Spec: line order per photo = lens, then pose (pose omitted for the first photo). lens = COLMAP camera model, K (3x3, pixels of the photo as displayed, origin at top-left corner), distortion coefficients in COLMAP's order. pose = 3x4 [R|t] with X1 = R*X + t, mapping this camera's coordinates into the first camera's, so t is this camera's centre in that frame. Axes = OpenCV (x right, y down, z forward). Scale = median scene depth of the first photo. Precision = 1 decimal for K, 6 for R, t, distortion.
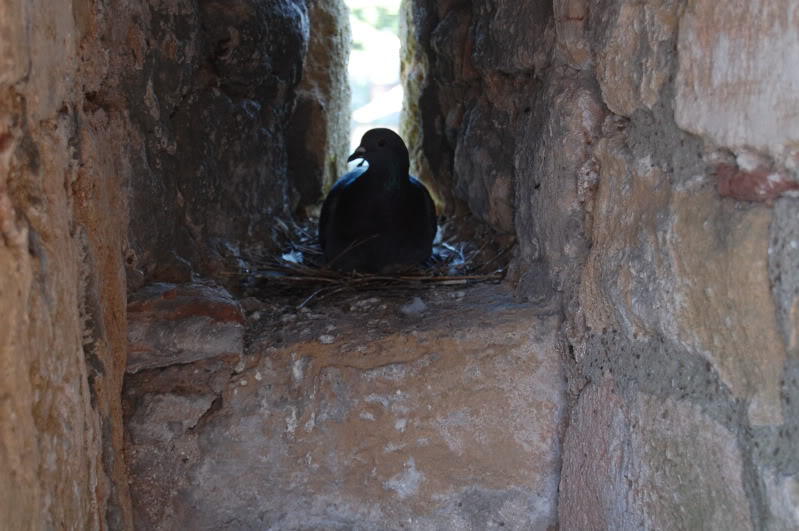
lens RADIAL K [[1789.4, 0, 399.5], [0, 1789.4, 265.5], [0, 0, 1]] dist [-0.006478, -0.284471]
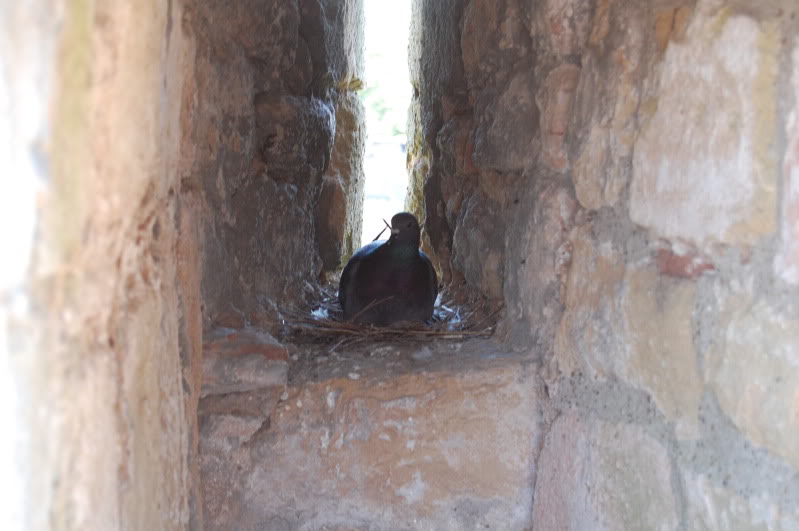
lens RADIAL K [[1789.4, 0, 399.5], [0, 1789.4, 265.5], [0, 0, 1]] dist [-0.006478, -0.284471]
pose [[0.999290, 0.033564, 0.017136, -0.033334], [-0.032837, 0.998617, -0.041057, 0.013947], [-0.018490, 0.040465, 0.999010, -0.277076]]
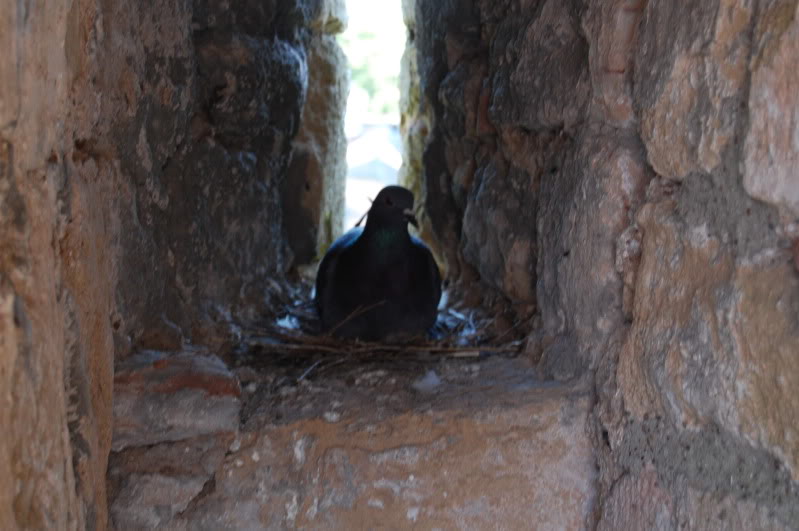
lens RADIAL K [[1789.4, 0, 399.5], [0, 1789.4, 265.5], [0, 0, 1]] dist [-0.006478, -0.284471]
pose [[0.999523, 0.021137, 0.022526, -0.028896], [-0.020457, 0.999341, -0.029978, -0.009174], [-0.023145, 0.029503, 0.999297, 0.091076]]
